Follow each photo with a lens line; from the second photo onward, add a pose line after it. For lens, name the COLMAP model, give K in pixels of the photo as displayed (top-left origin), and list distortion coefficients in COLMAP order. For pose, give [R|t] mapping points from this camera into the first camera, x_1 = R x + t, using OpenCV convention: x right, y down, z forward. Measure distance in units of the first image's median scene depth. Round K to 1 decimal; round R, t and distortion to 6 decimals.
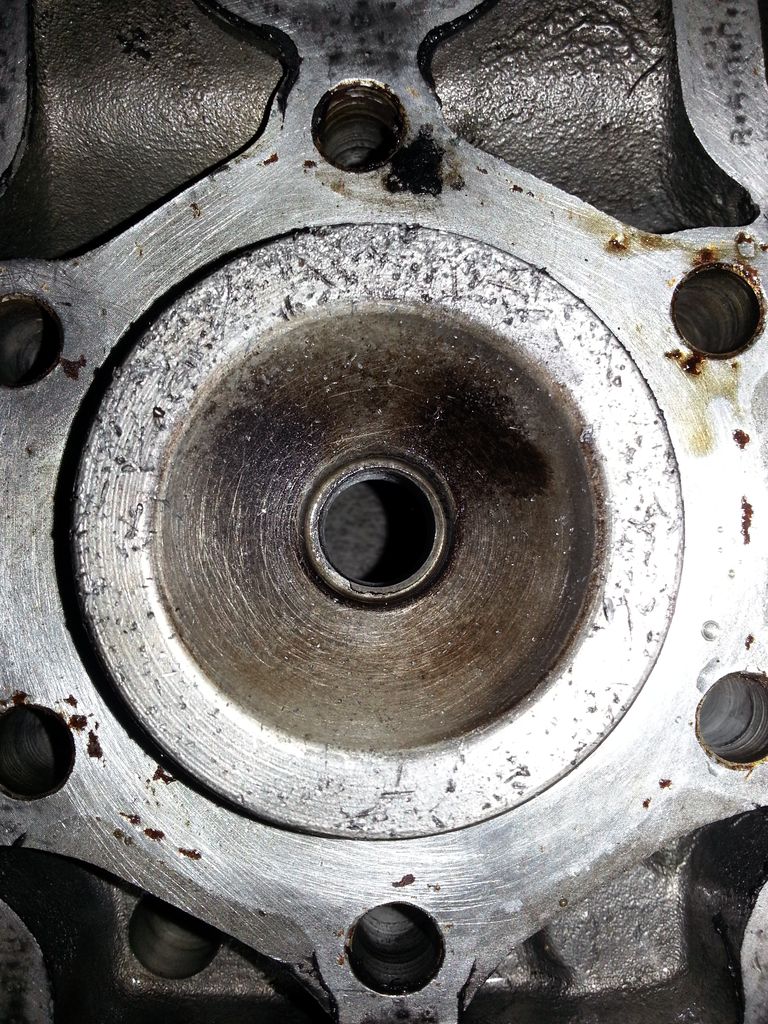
lens RADIAL K [[901.2, 0, 384.0], [0, 901.2, 512.0], [0, 0, 1]] dist [0.030114, -0.158052]
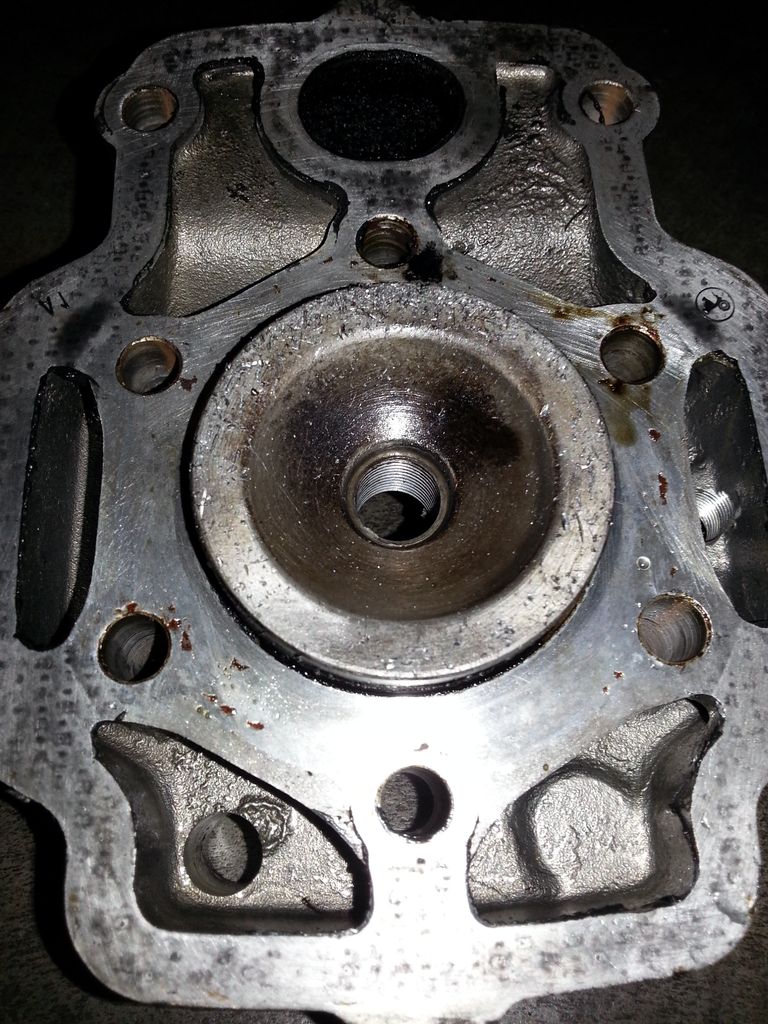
lens RADIAL K [[901.2, 0, 384.0], [0, 901.2, 512.0], [0, 0, 1]] dist [0.030114, -0.158052]
pose [[0.999802, 0.009834, 0.017320, -0.054368], [-0.004410, 0.957325, -0.288979, 0.442447], [-0.019423, 0.288846, 0.957179, -0.316021]]
